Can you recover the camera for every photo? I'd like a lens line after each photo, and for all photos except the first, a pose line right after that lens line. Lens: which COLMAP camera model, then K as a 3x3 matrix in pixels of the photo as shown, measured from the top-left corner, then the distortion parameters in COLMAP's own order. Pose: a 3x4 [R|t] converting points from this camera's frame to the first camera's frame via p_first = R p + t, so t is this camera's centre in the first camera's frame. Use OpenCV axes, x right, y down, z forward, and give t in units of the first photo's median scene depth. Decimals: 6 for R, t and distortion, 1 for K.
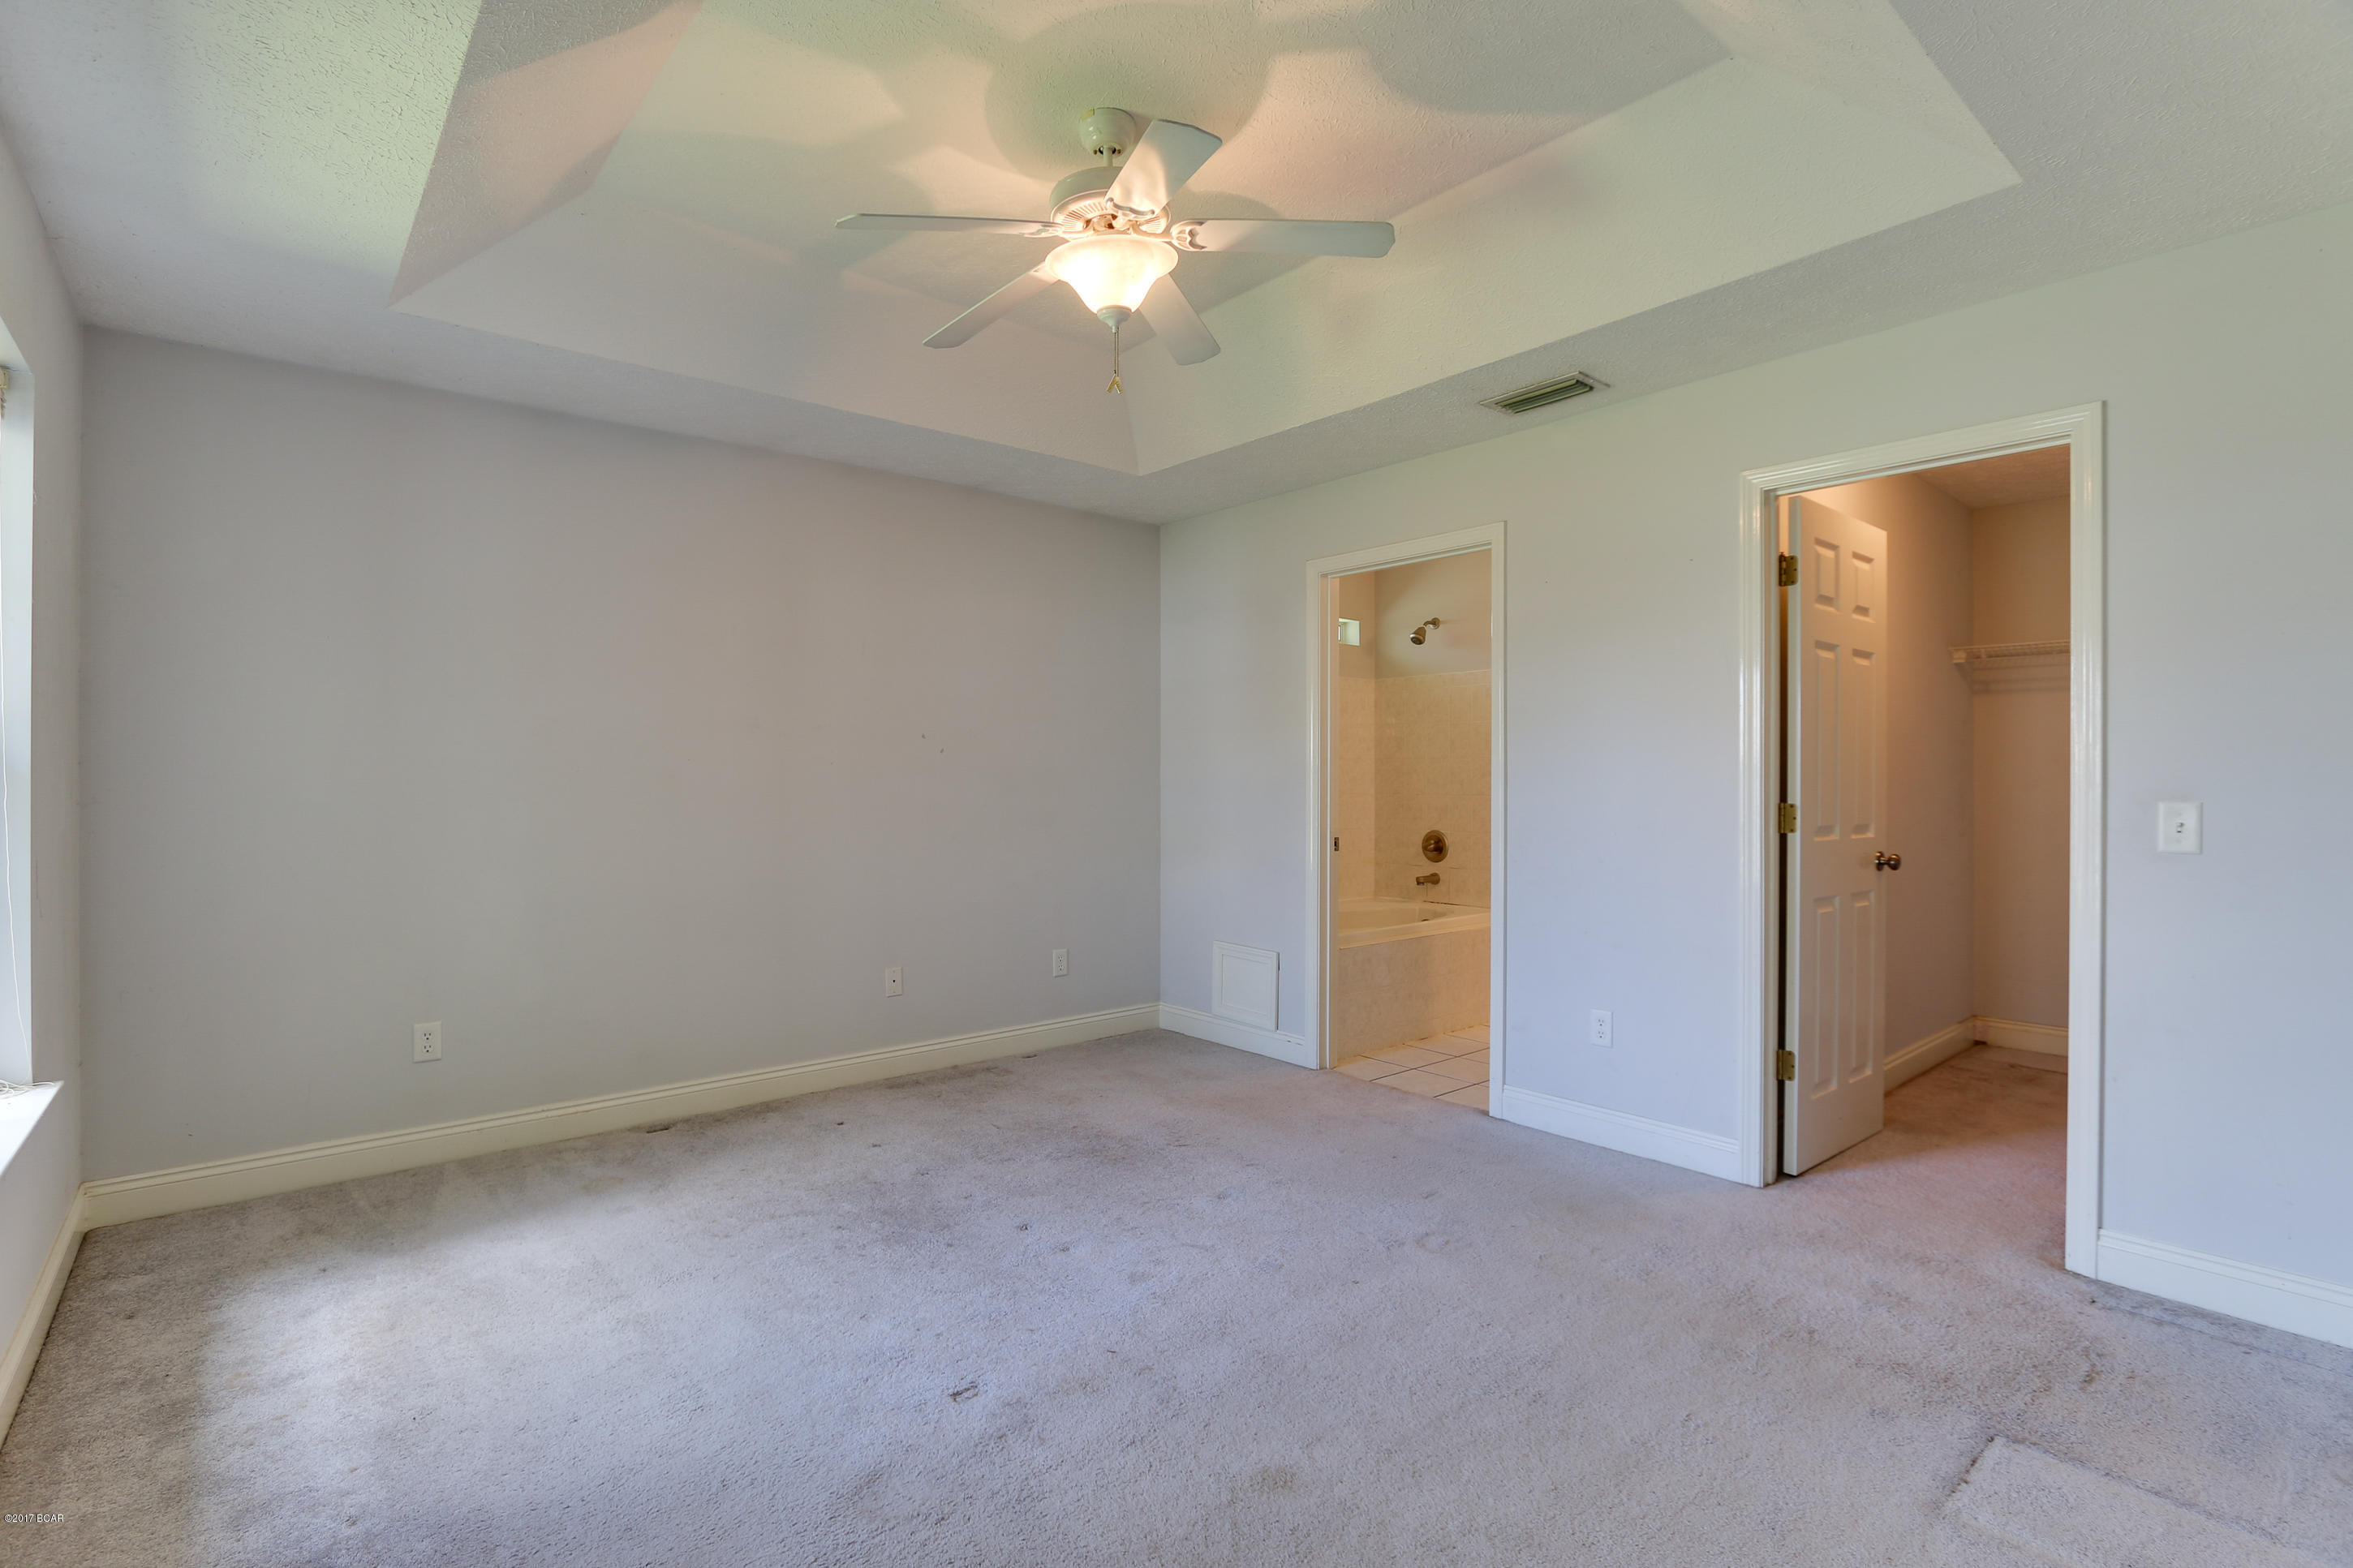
lens RADIAL K [[1085.6, 0, 1176.3], [0, 1085.6, 783.3], [0, 0, 1]] dist [-0.019534, -0.000252]
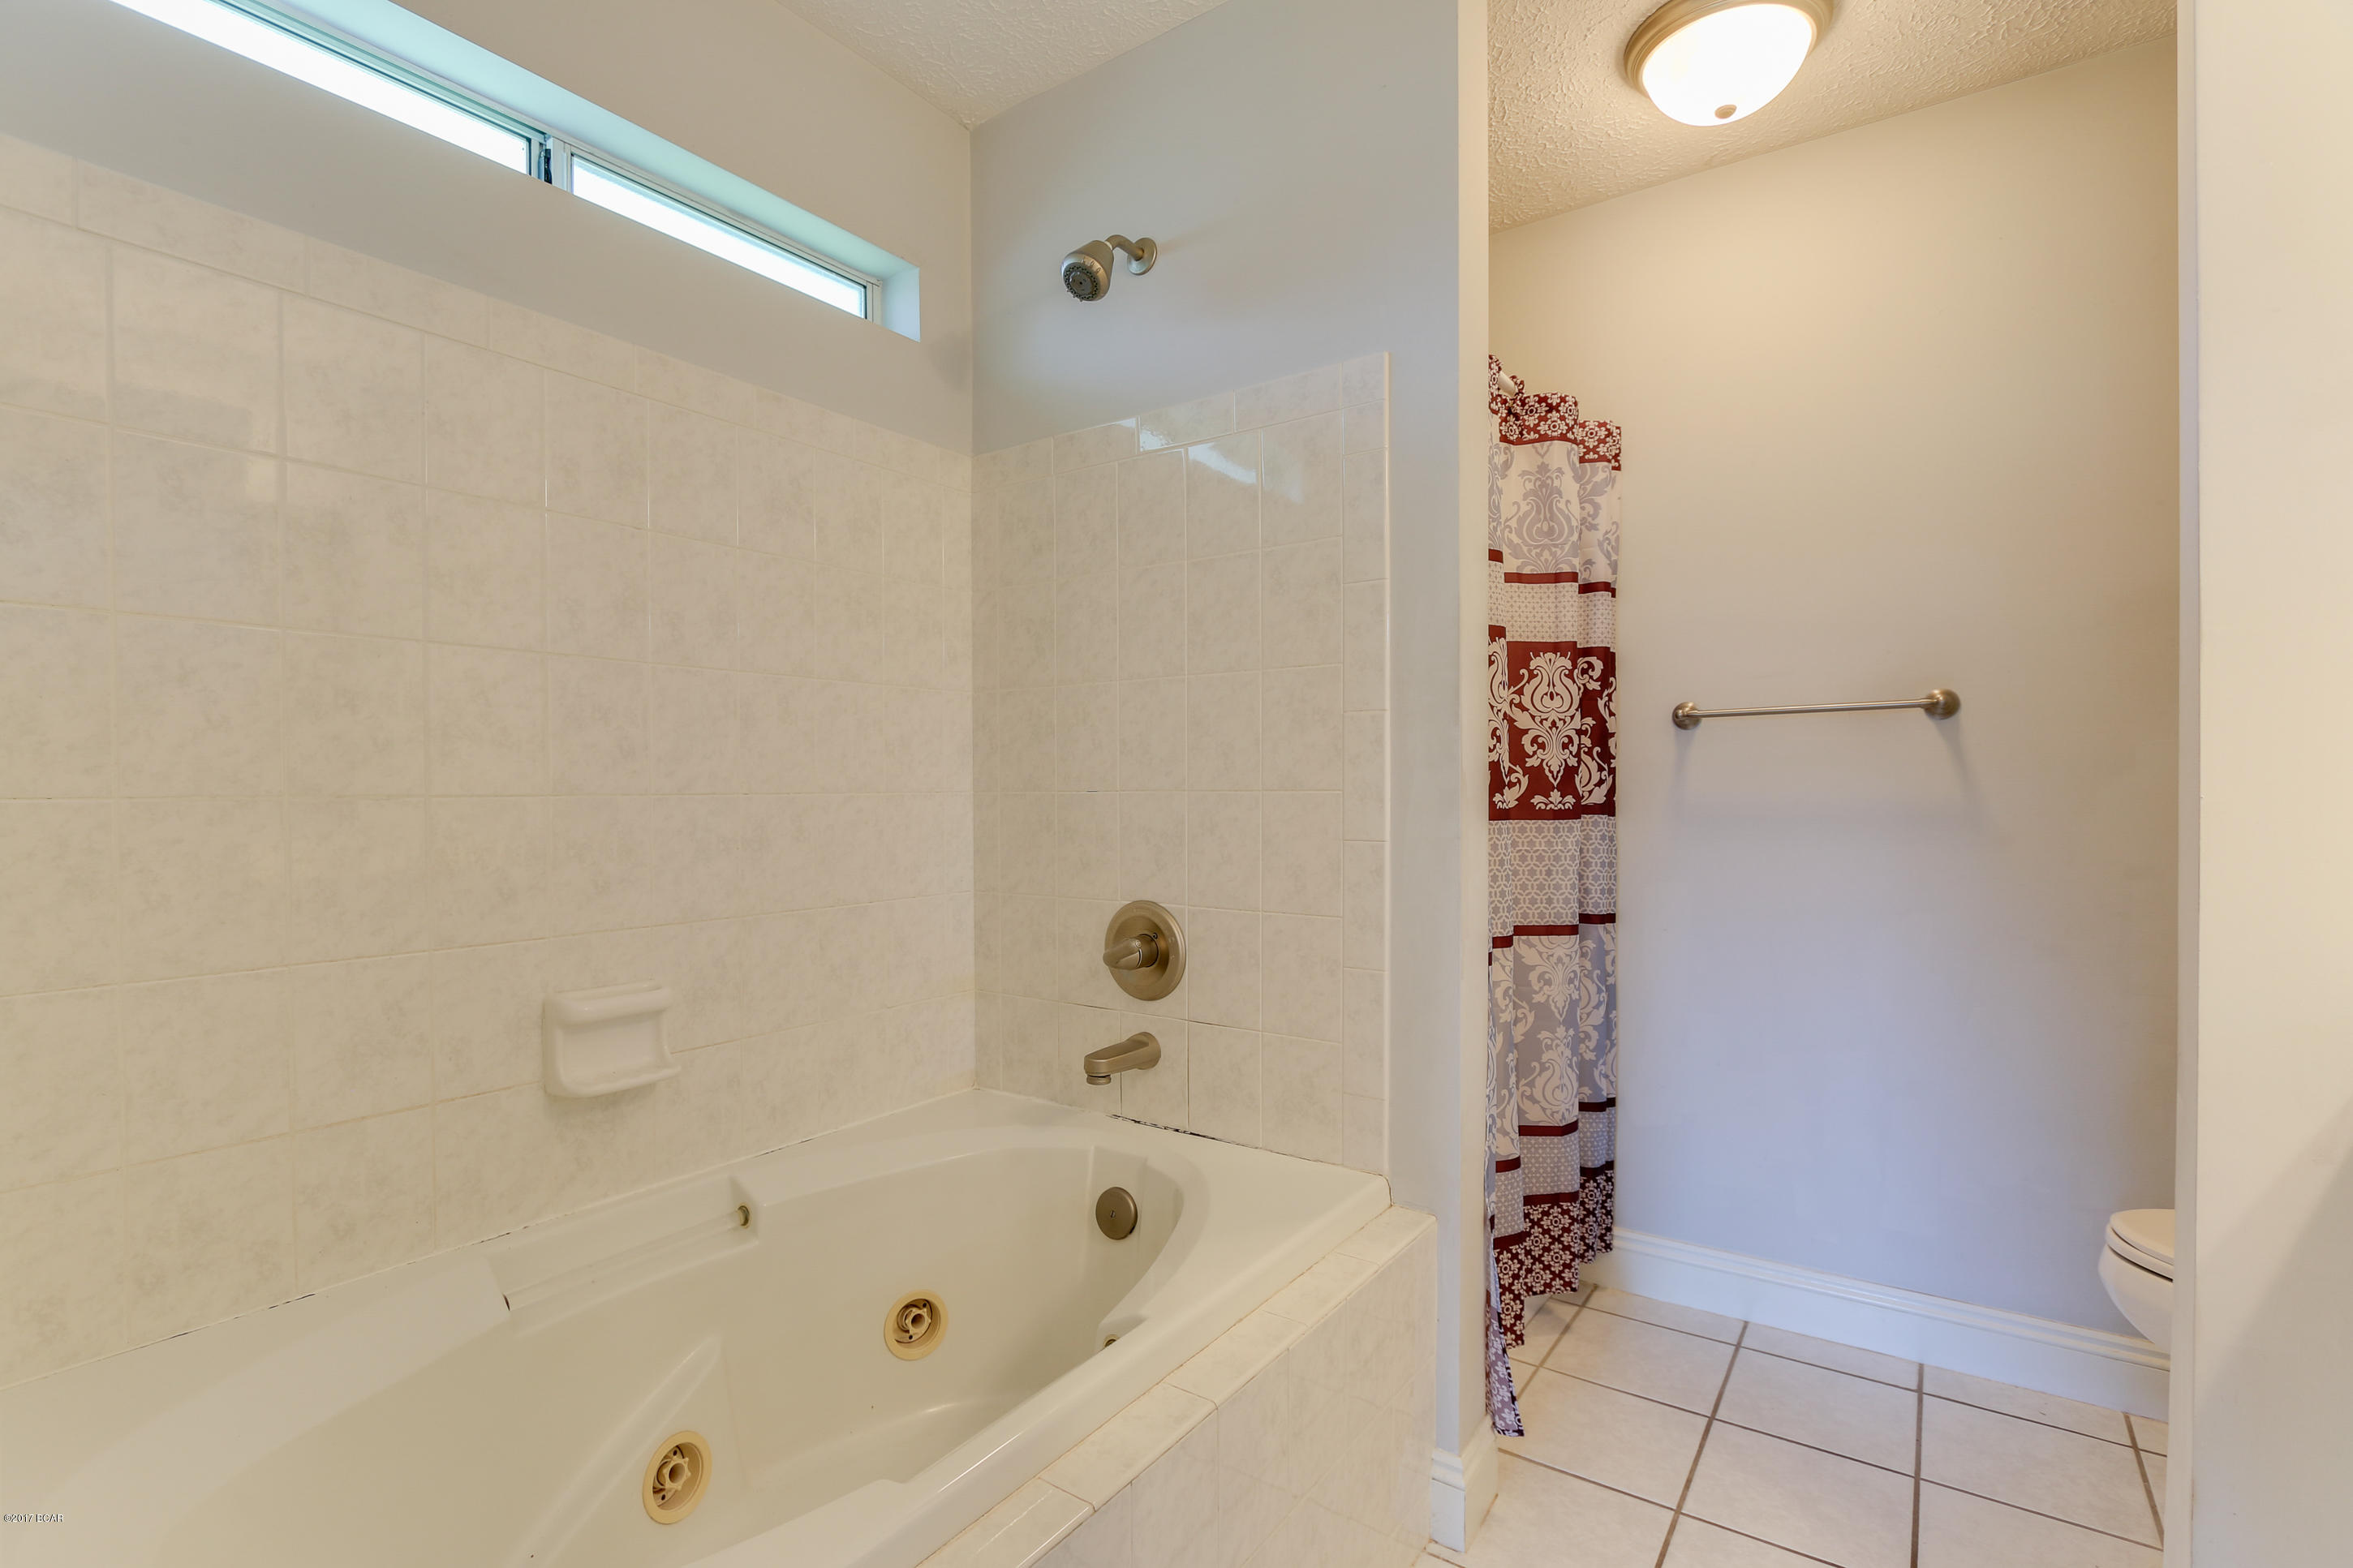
lens RADIAL K [[1085.6, 0, 1178.2], [0, 1085.6, 787.4], [0, 0, 1]] dist [-0.019534, -0.000252]
pose [[0.968715, -0.005269, 0.248119, 0.166933], [0.005654, 0.999984, -0.000837, 0.009917], [-0.248111, 0.002214, 0.968729, 0.678937]]
